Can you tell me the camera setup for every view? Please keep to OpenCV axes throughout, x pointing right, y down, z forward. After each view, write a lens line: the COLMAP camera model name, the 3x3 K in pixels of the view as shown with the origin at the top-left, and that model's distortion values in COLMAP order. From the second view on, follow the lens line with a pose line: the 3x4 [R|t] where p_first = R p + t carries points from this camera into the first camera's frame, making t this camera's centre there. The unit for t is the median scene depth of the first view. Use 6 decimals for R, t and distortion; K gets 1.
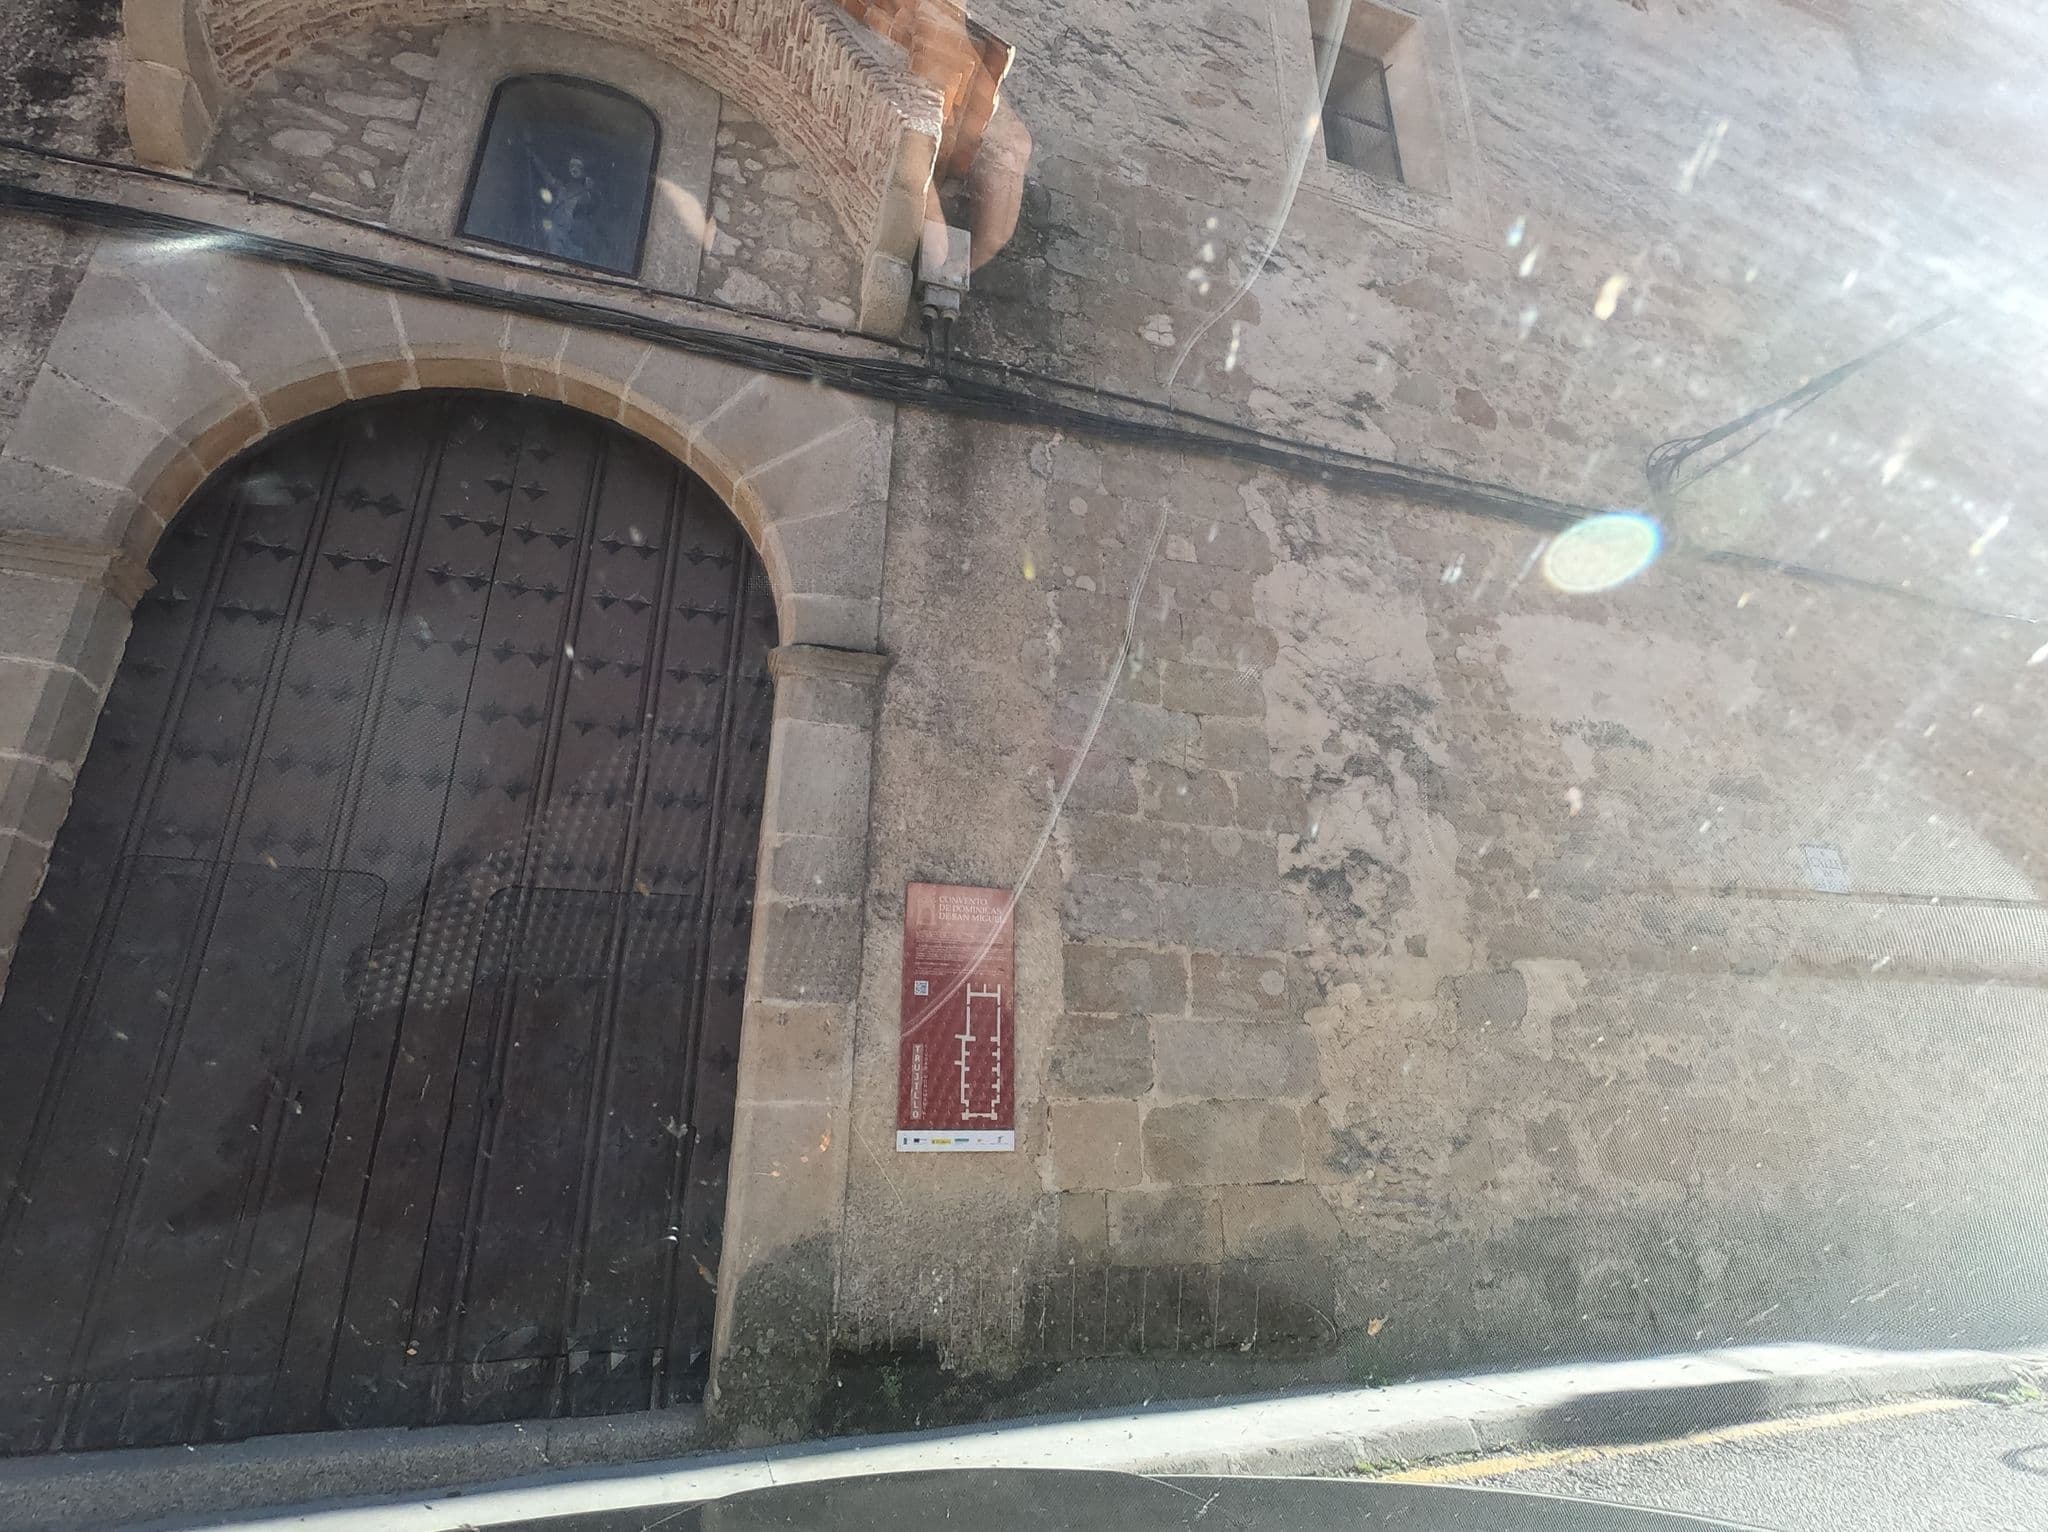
lens RADIAL K [[1021.3, 0, 1028.3], [0, 1021.3, 764.1], [0, 0, 1]] dist [-0.003413, 0.000389]
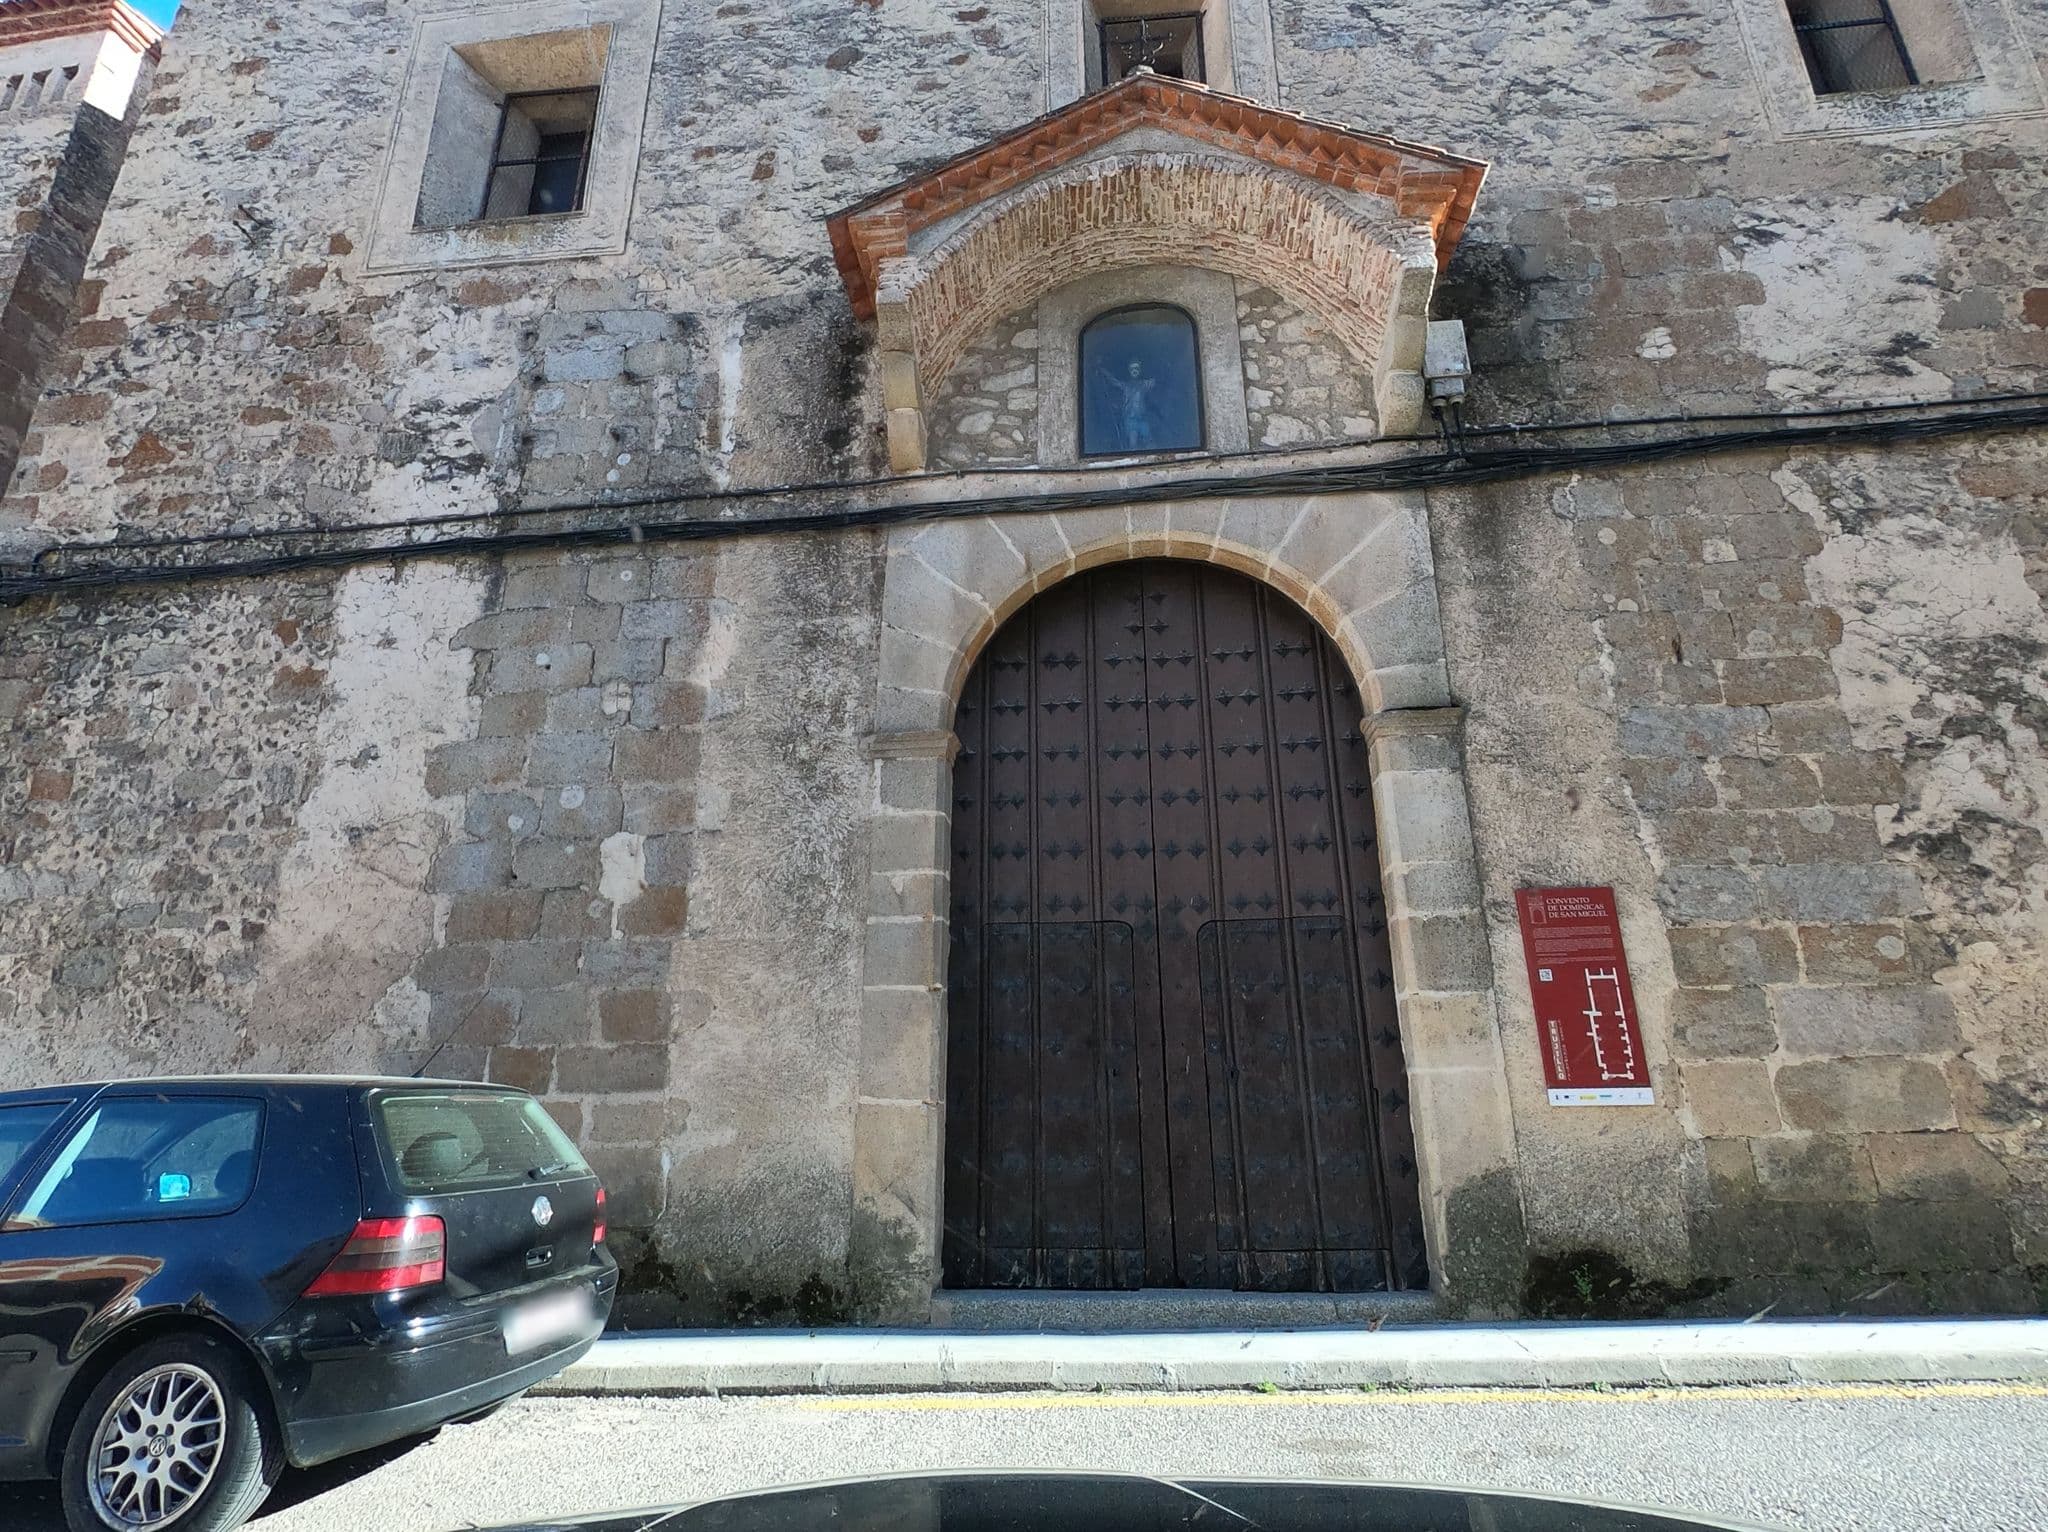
lens RADIAL K [[1021.3, 0, 1027.9], [0, 1021.3, 768.3], [0, 0, 1]] dist [-0.003413, 0.000389]
pose [[0.906534, -0.140131, -0.398194, -0.130001], [0.154295, 0.988018, 0.003569, -0.115114], [0.392923, -0.064675, 0.917294, -0.323417]]
